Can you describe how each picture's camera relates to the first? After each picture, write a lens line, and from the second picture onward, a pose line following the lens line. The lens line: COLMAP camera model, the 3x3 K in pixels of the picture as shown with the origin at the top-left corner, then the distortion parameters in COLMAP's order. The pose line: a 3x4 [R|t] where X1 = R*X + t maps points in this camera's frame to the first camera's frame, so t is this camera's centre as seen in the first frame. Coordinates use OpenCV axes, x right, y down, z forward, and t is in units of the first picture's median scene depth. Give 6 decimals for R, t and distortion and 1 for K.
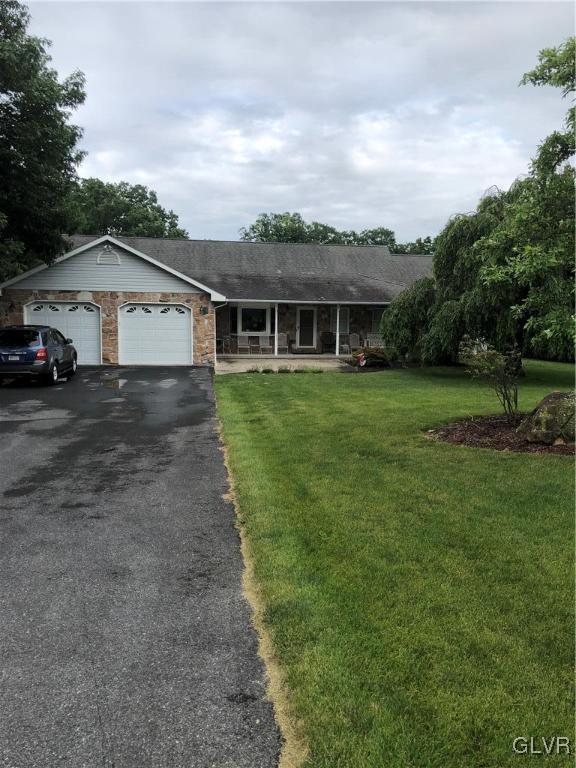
lens RADIAL K [[614.3, 0, 305.8], [0, 614.3, 386.3], [0, 0, 1]] dist [0.027874, -0.039993]
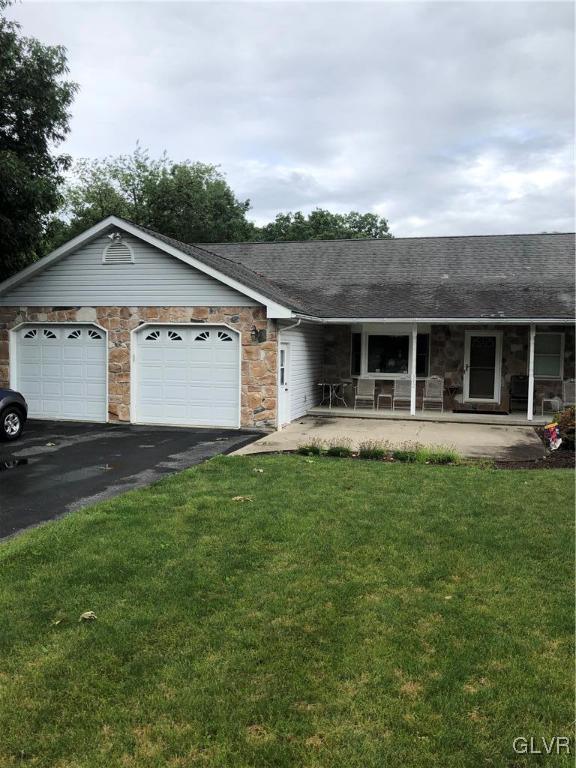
lens RADIAL K [[614.3, 0, 307.0], [0, 614.3, 381.3], [0, 0, 1]] dist [0.027874, -0.039993]
pose [[0.910302, 0.019245, -0.413497, 0.115107], [-0.049456, 0.996820, -0.062481, -0.047192], [0.410980, 0.077327, 0.908359, 0.504661]]
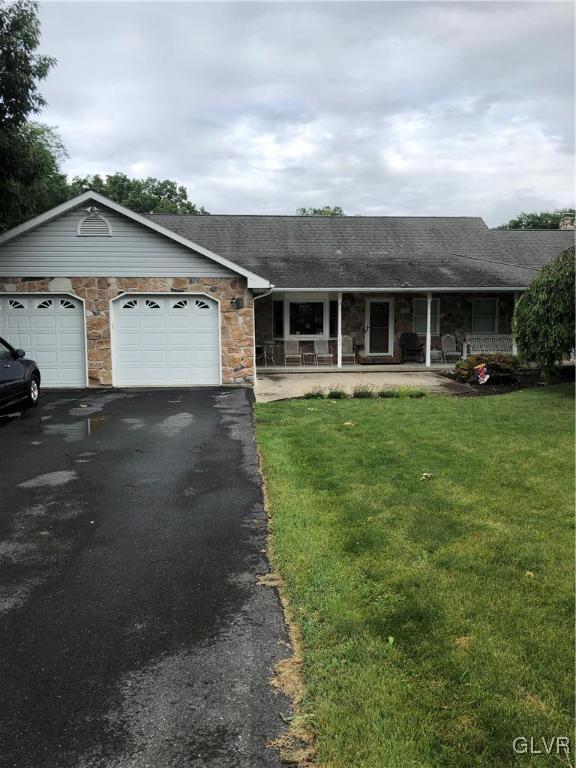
lens RADIAL K [[614.3, 0, 288.2], [0, 614.3, 388.2], [0, 0, 1]] dist [0.027874, -0.039993]
pose [[0.996326, -0.011564, -0.084853, -0.056310], [0.011053, 0.999918, -0.006484, -0.026765], [0.084921, 0.005522, 0.996372, 0.348320]]
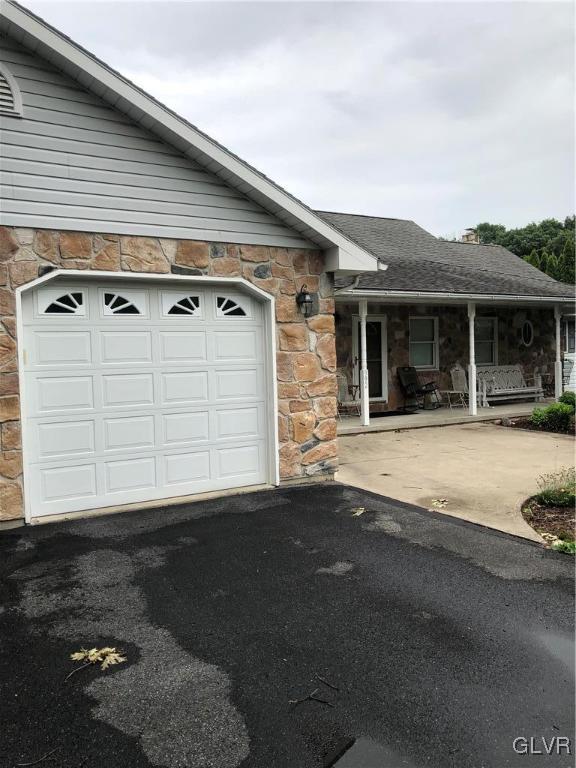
lens RADIAL K [[614.3, 0, 270.7], [0, 614.3, 386.2], [0, 0, 1]] dist [0.027874, -0.039993]
pose [[0.940608, -0.060273, 0.334103, -0.290545], [0.085773, 0.994378, -0.062091, -0.065637], [-0.328482, 0.087060, 0.940489, 0.730223]]
